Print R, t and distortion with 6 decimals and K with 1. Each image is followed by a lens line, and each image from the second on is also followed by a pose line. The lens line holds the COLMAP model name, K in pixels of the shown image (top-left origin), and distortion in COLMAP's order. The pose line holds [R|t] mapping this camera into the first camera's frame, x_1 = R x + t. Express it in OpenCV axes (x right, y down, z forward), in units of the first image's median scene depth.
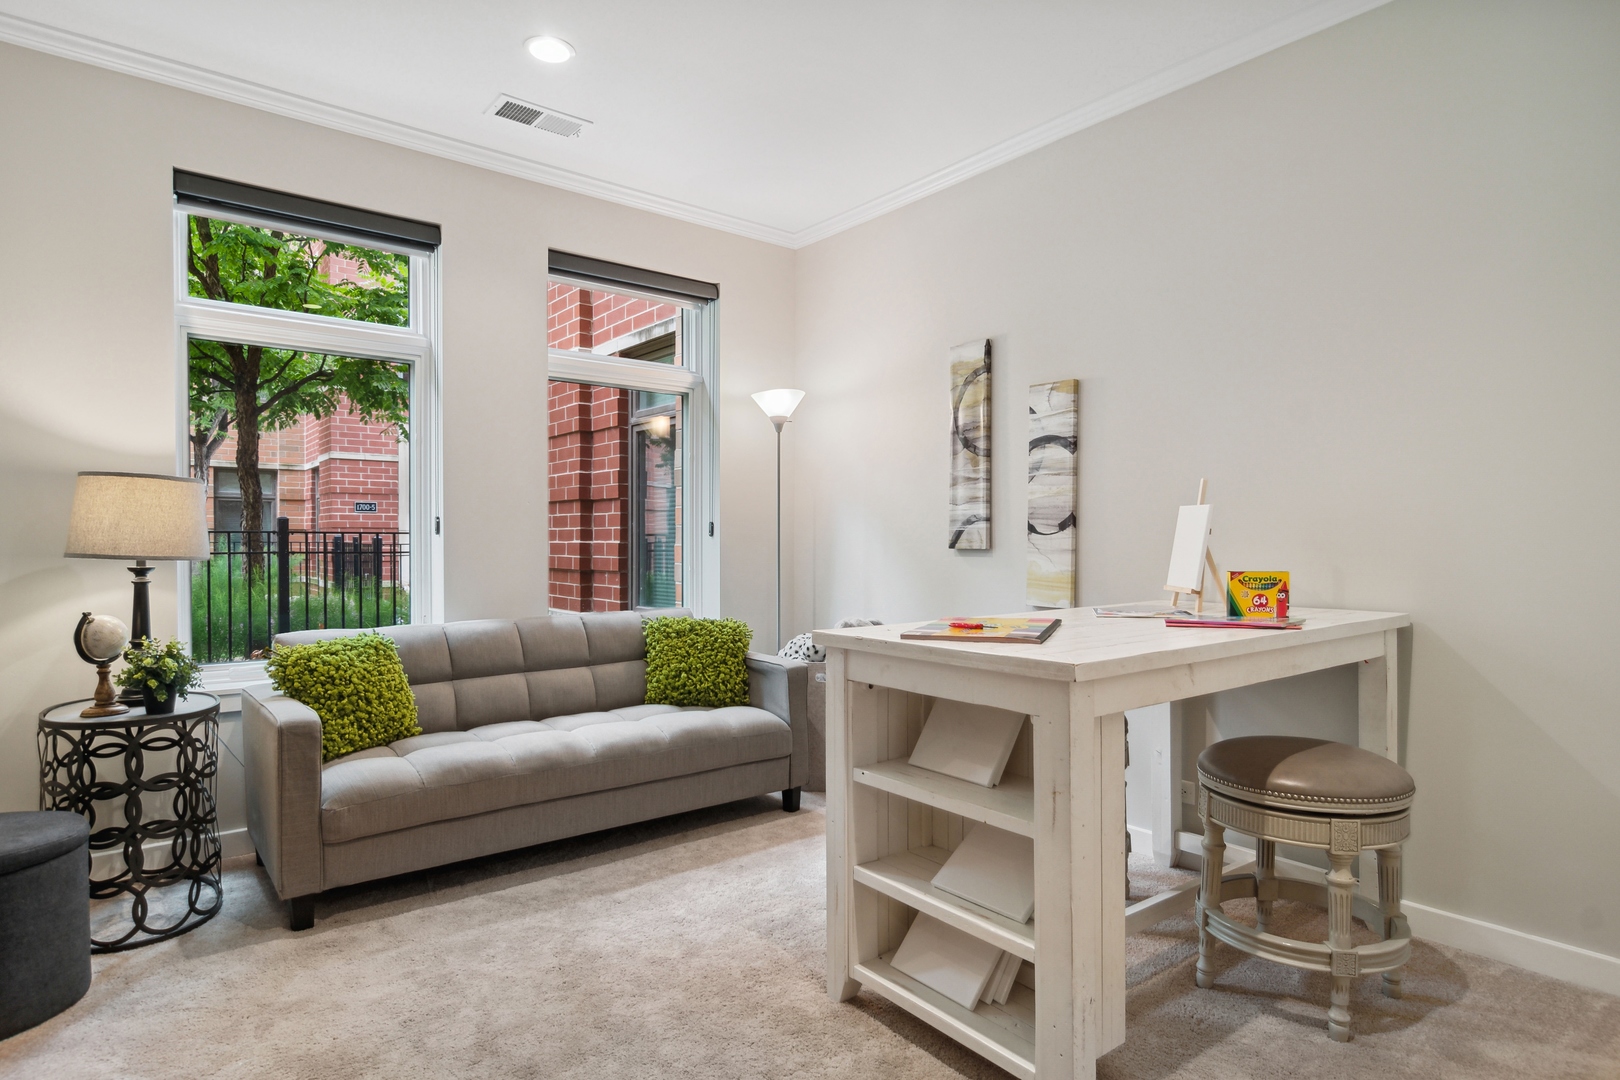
lens RADIAL K [[873.8, 0, 810.2], [0, 873.8, 560.7], [0, 0, 1]] dist [0.002668, 0.000140]
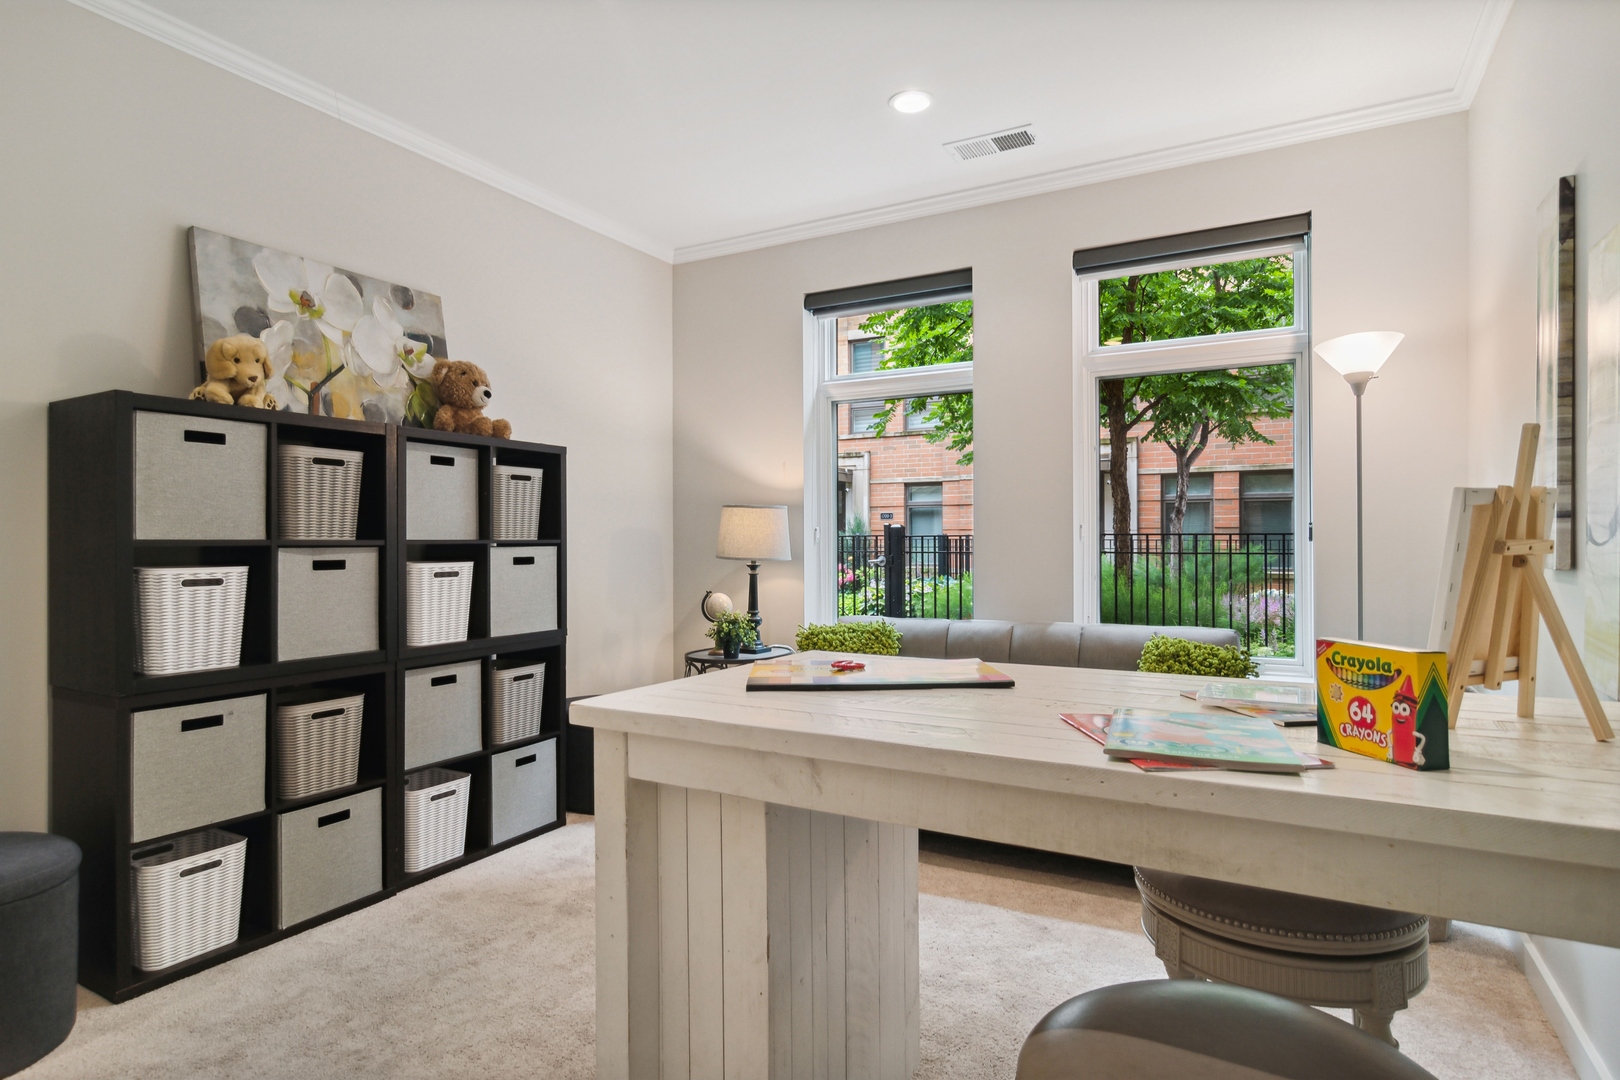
lens RADIAL K [[861.6, 0, 810.0], [0, 861.6, 540.0], [0, 0, 1]] dist [-0.002014, -0.000154]
pose [[0.385126, 0.000002, -0.922864, 0.552128], [-0.015894, 0.999852, -0.006631, -0.022187], [0.922727, 0.017221, 0.385069, 0.403322]]
